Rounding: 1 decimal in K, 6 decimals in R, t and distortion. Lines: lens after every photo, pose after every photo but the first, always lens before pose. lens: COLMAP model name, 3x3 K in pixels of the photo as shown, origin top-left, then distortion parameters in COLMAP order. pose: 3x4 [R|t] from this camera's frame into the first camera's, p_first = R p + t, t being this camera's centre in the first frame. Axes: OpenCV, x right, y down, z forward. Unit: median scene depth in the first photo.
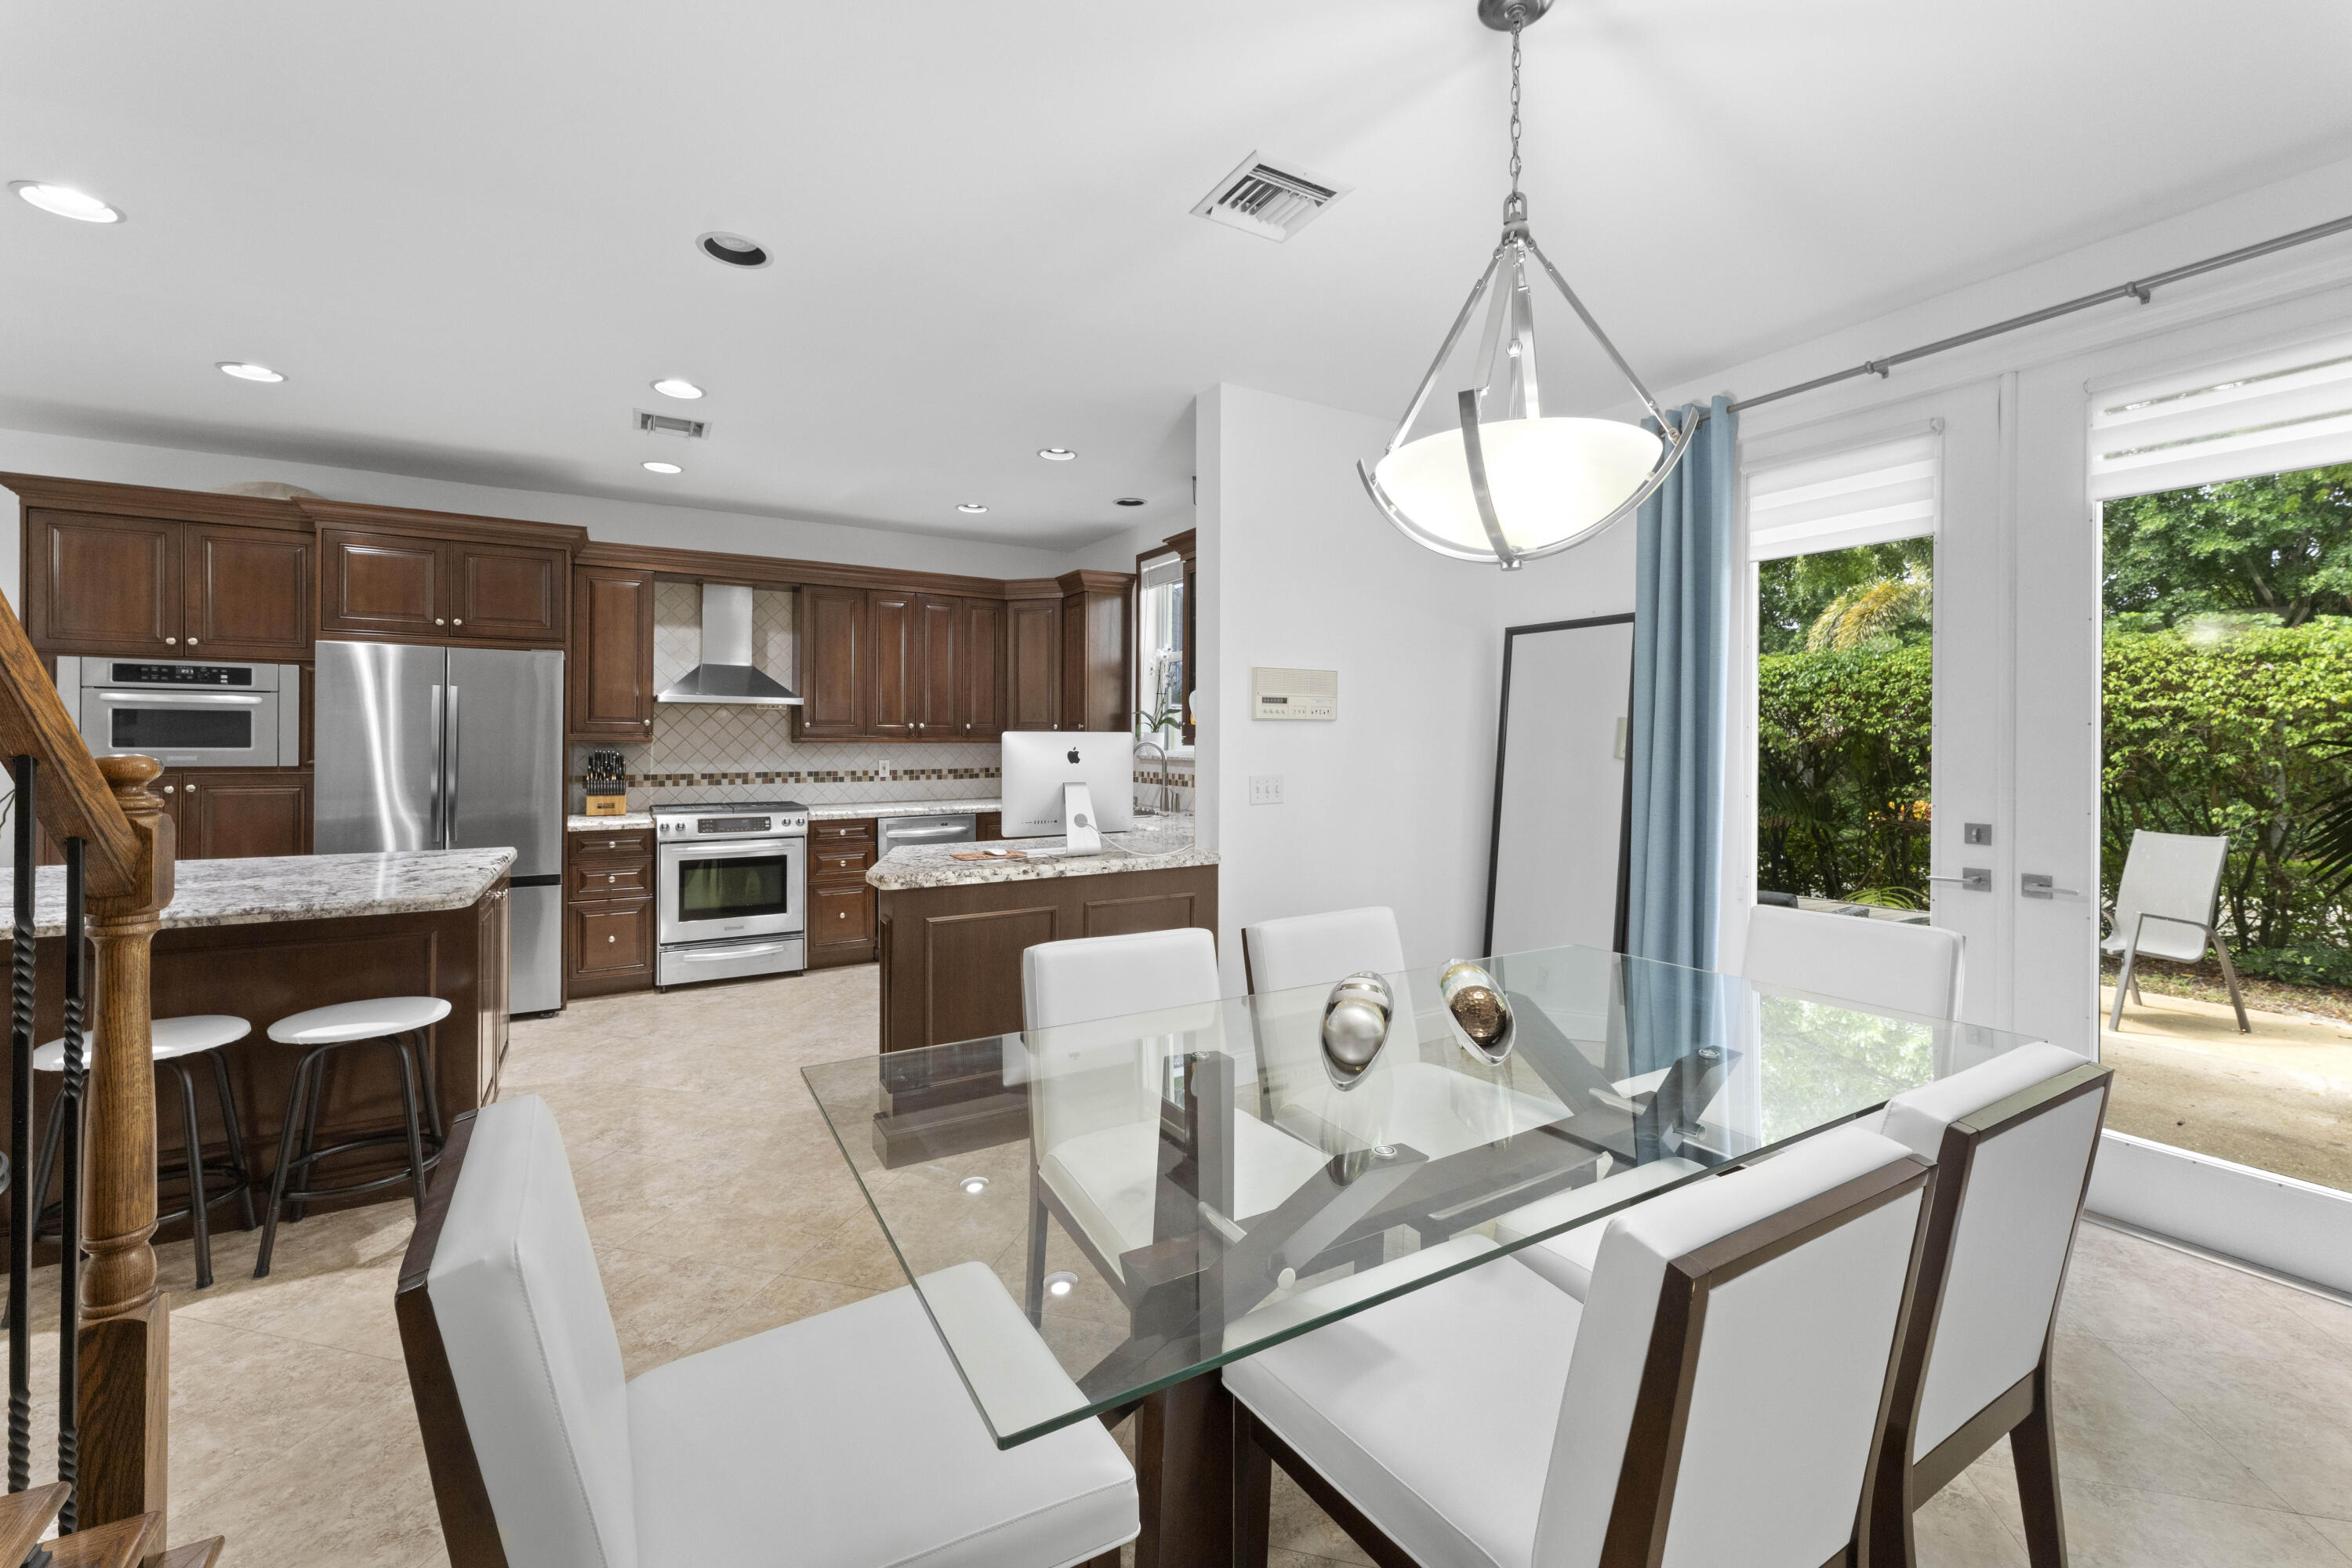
lens RADIAL K [[938.6, 0, 1172.3], [0, 938.6, 740.4], [0, 0, 1]] dist [0.001547, -0.000481]
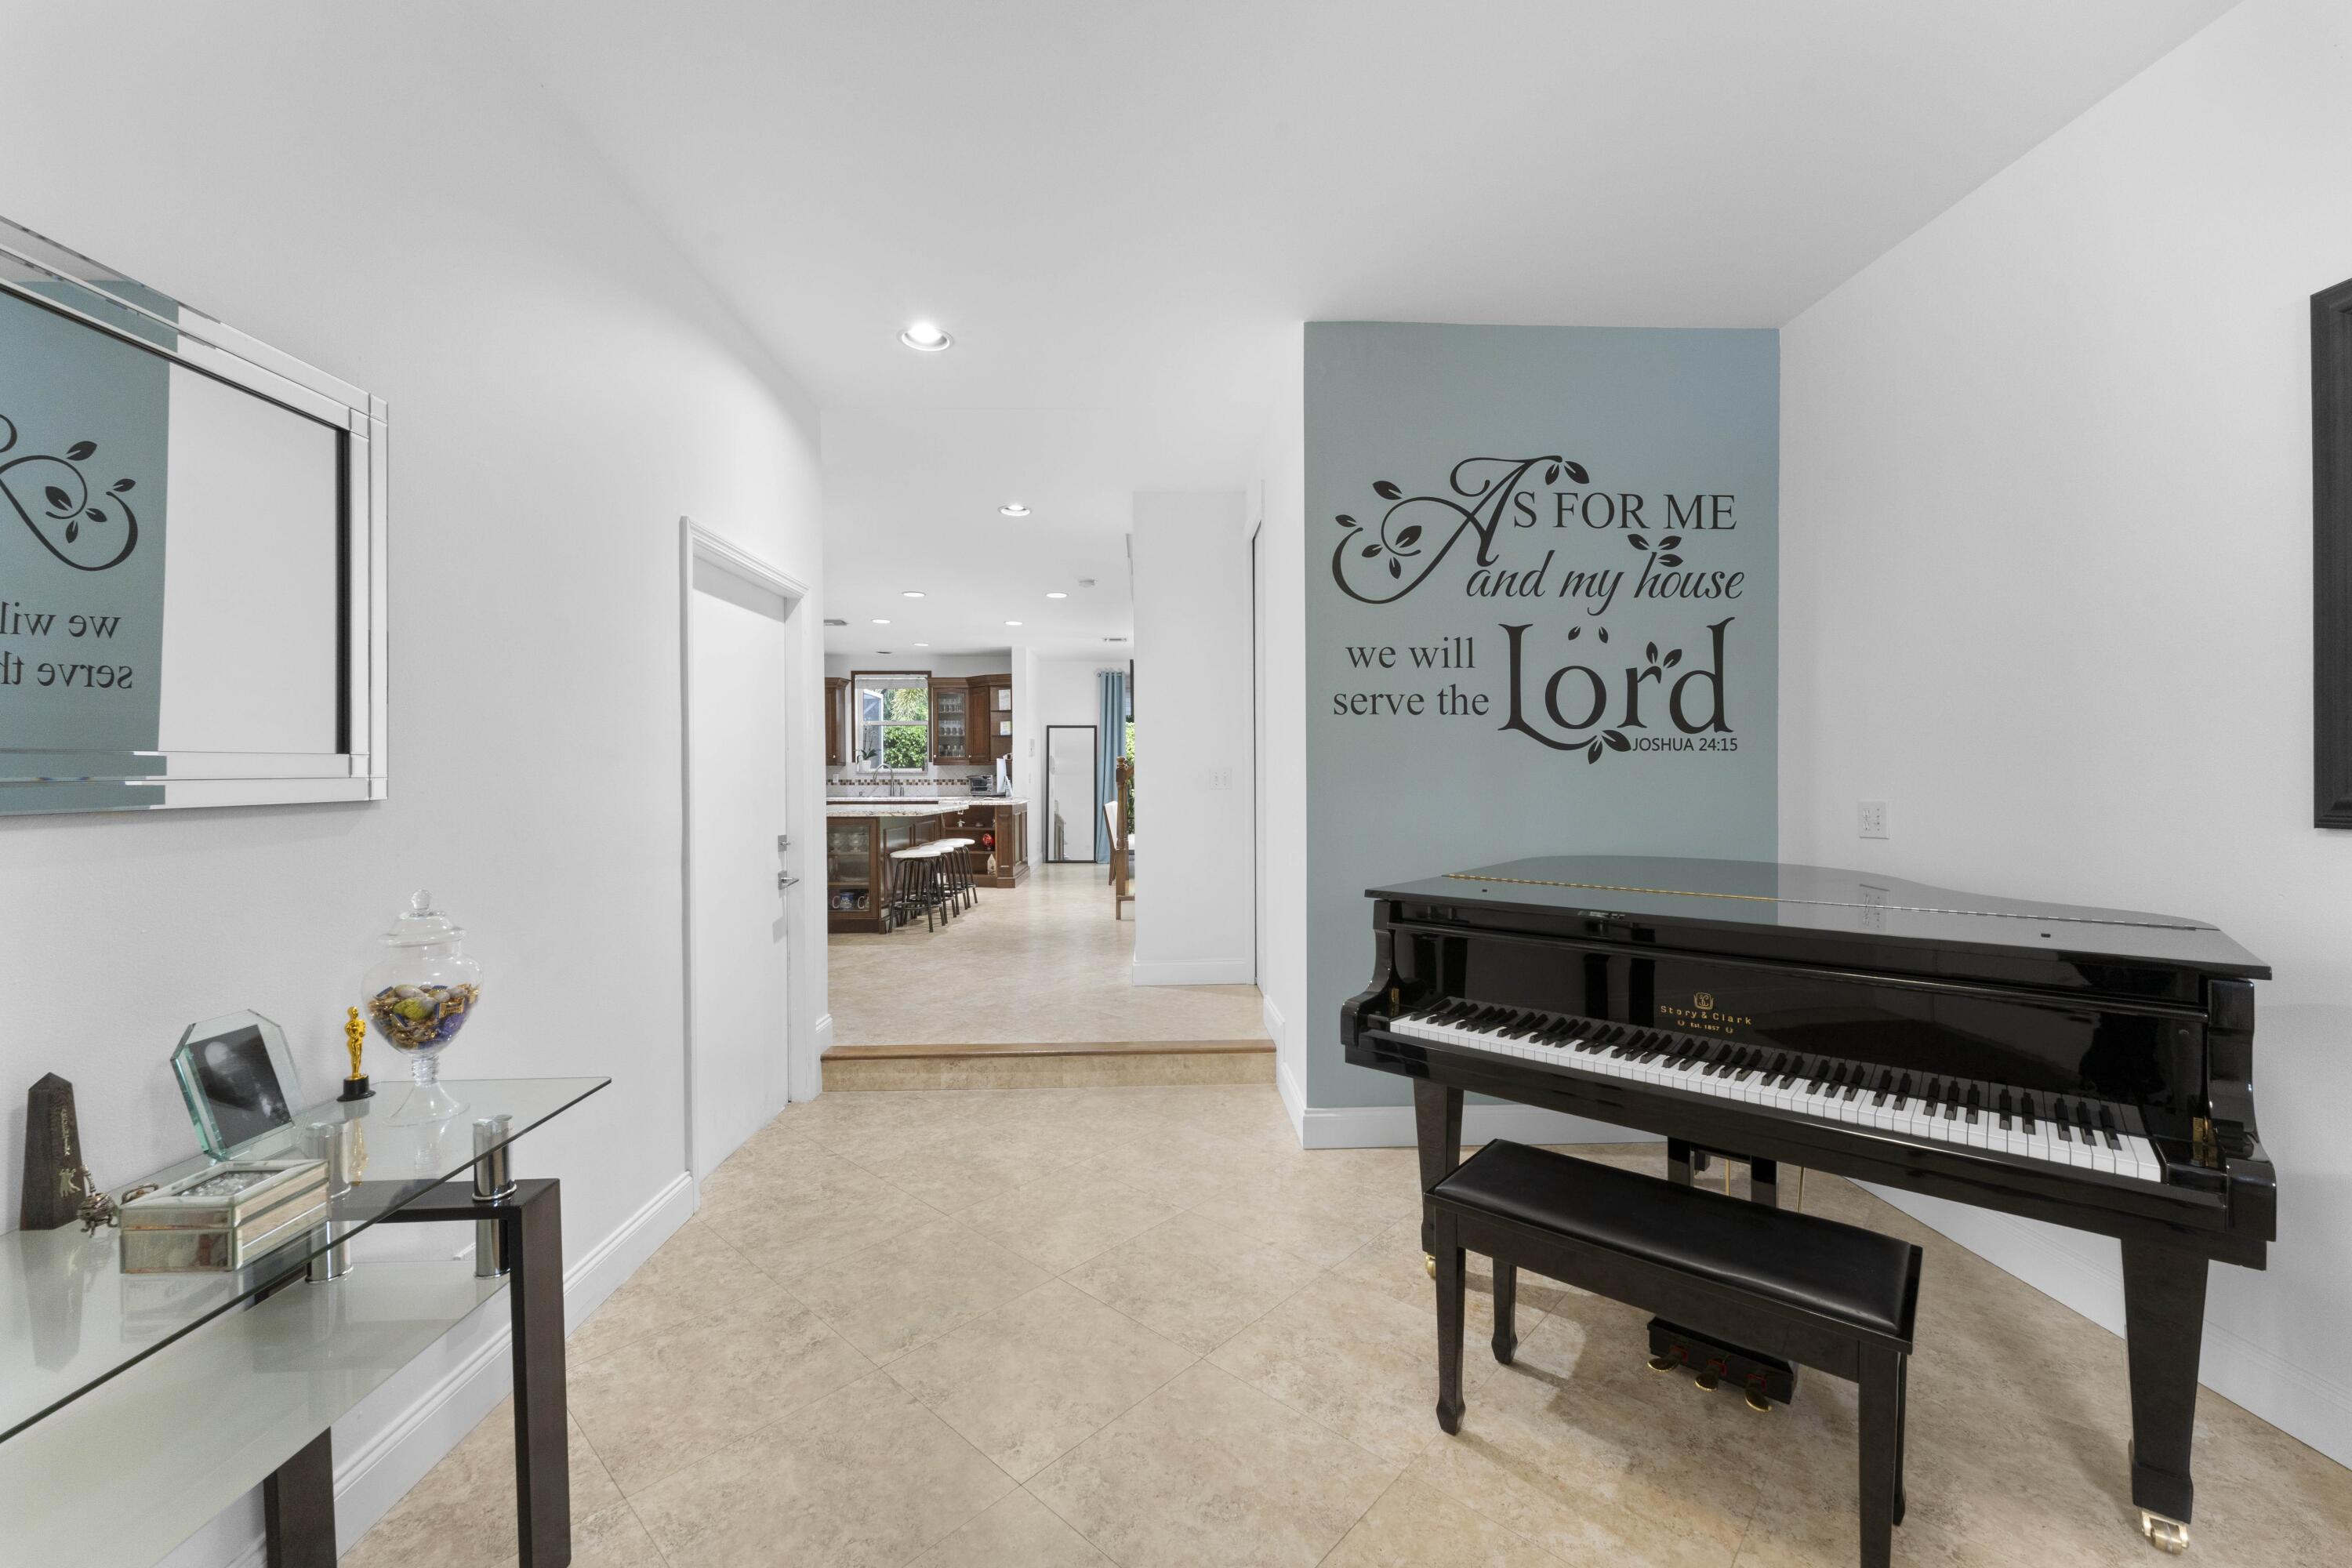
lens RADIAL K [[938.6, 0, 1178.6], [0, 938.6, 783.0], [0, 0, 1]] dist [0.001547, -0.000481]
pose [[0.482219, -0.012174, 0.875966, -1.879579], [0.008457, 0.999922, 0.009241, 0.035445], [-0.876010, 0.002952, 0.482284, -0.730305]]
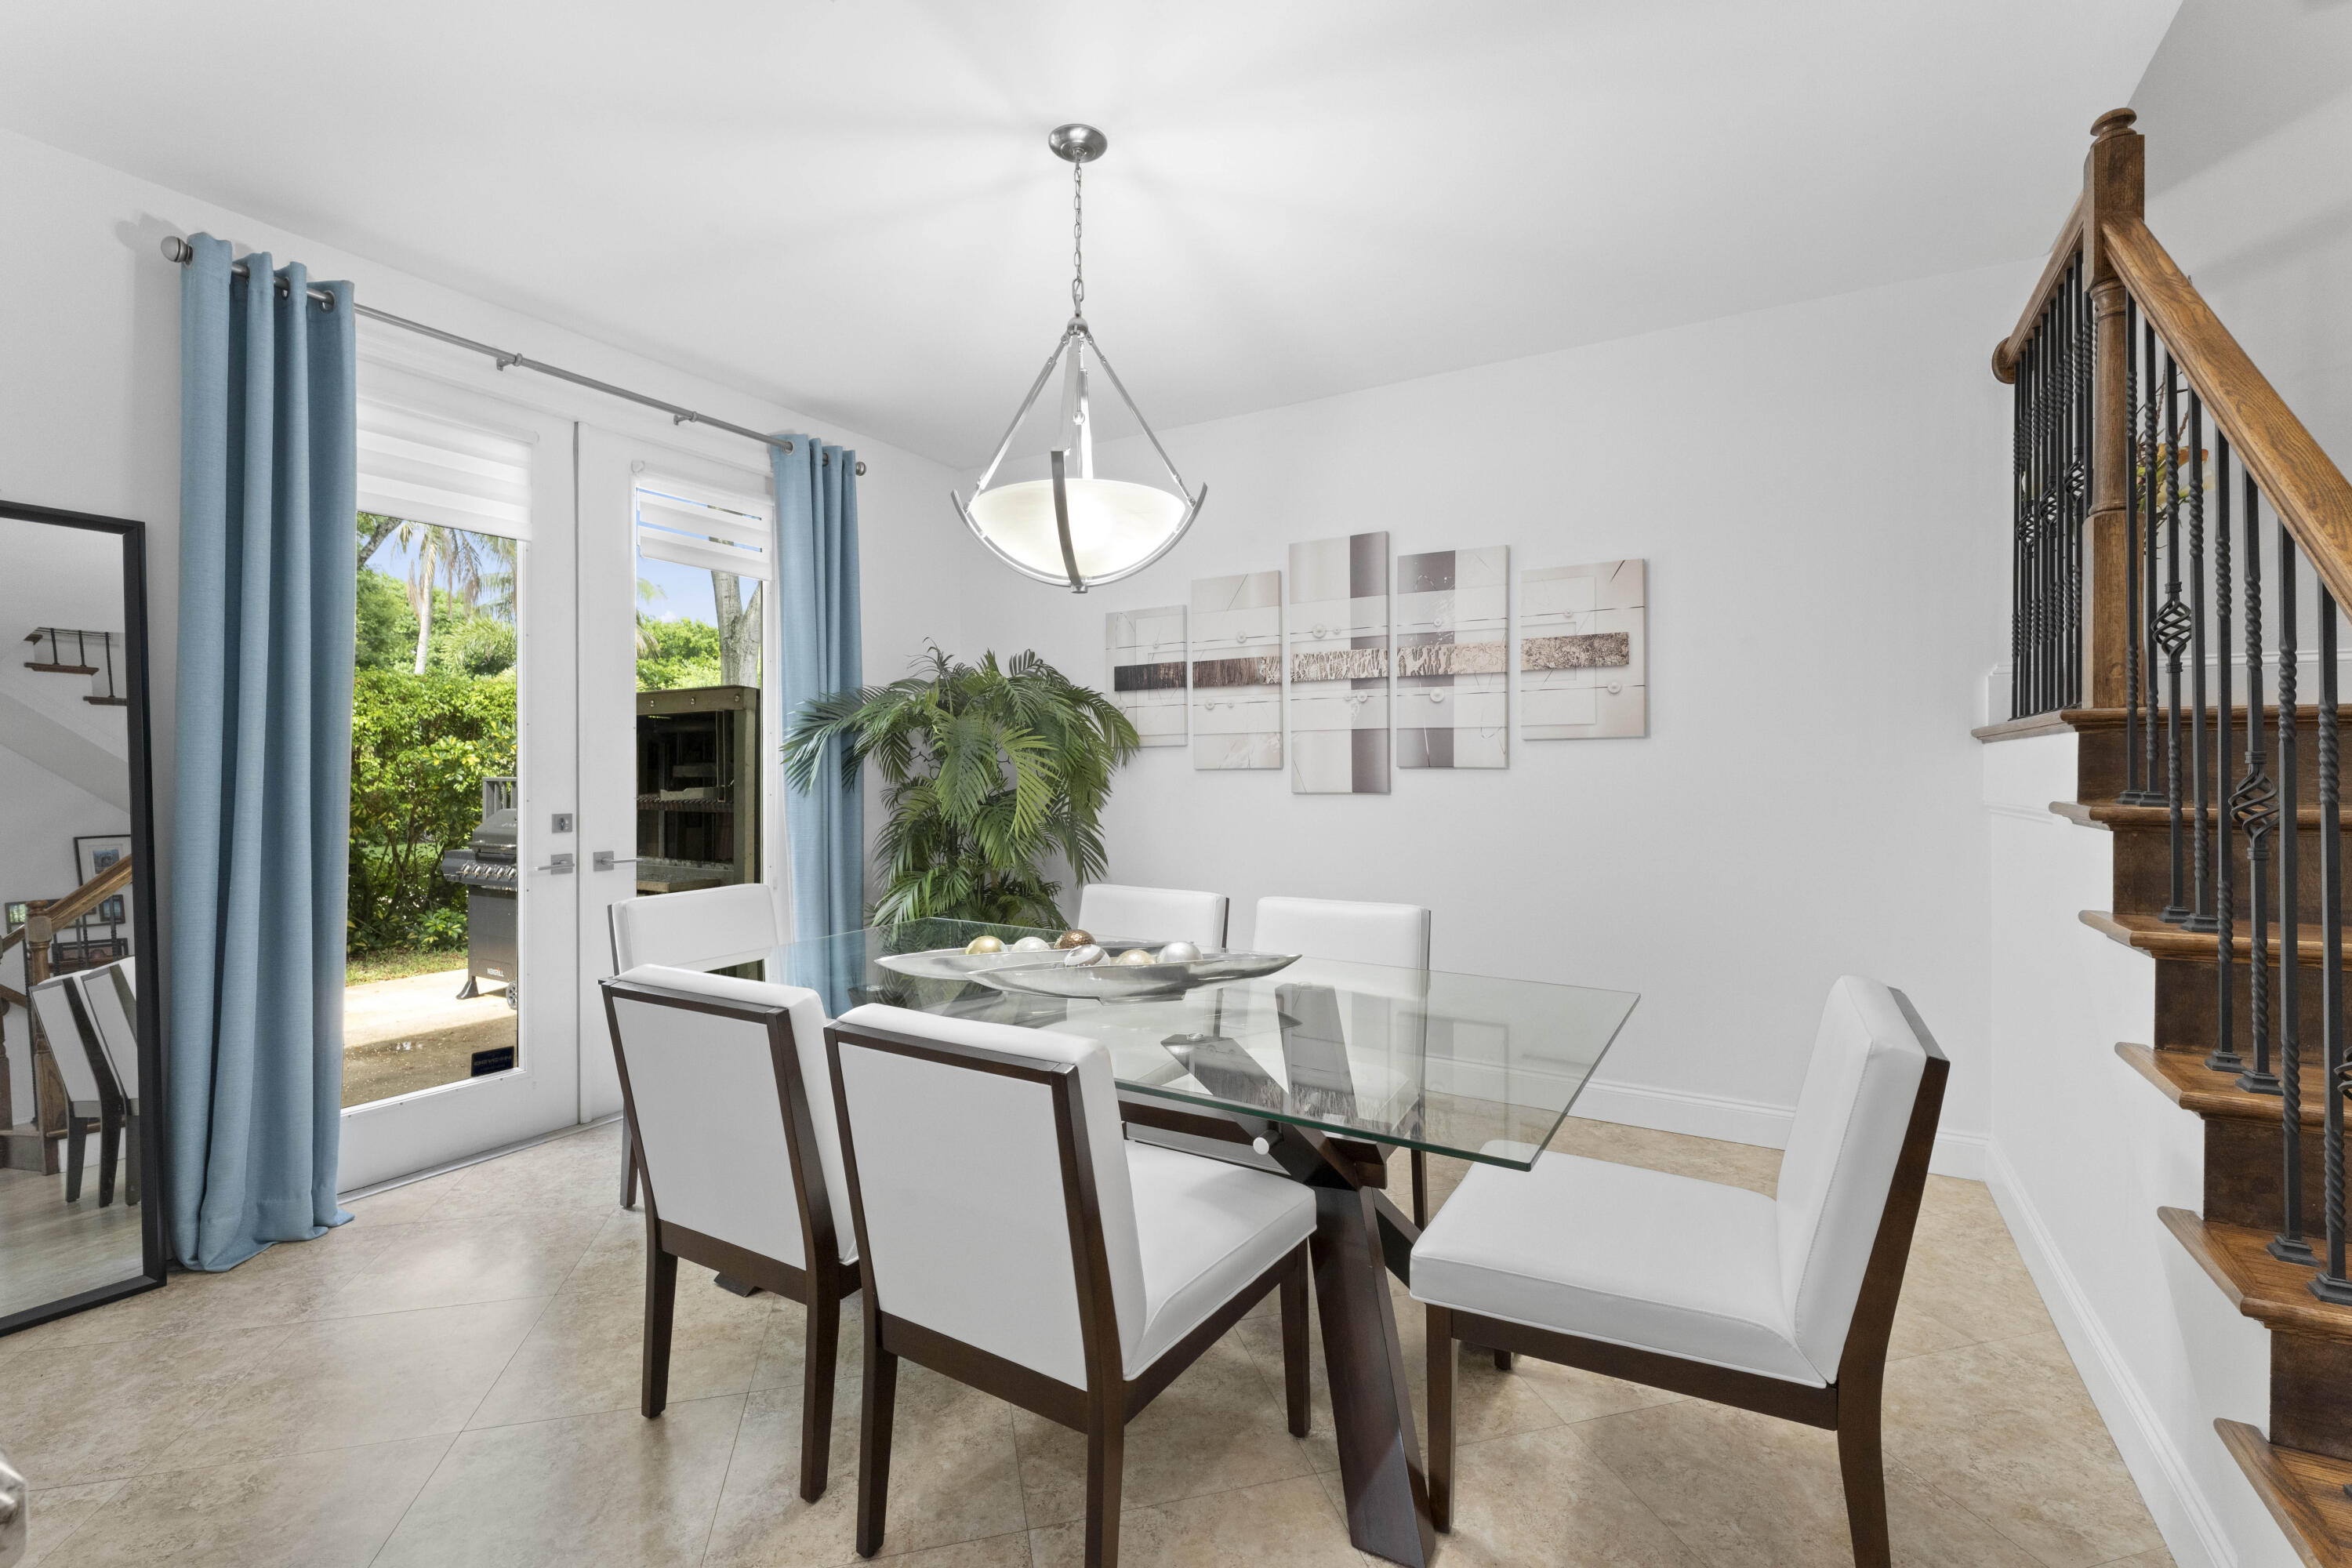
lens RADIAL K [[1004.7, 0, 1177.1], [0, 1004.7, 773.4], [0, 0, 1]] dist [-0.002714, 0.000159]
pose [[-0.480949, -0.005930, 0.876729, -0.333697], [-0.001501, 0.999981, 0.005940, 0.019481], [-0.876747, 0.001541, -0.480949, 0.572048]]
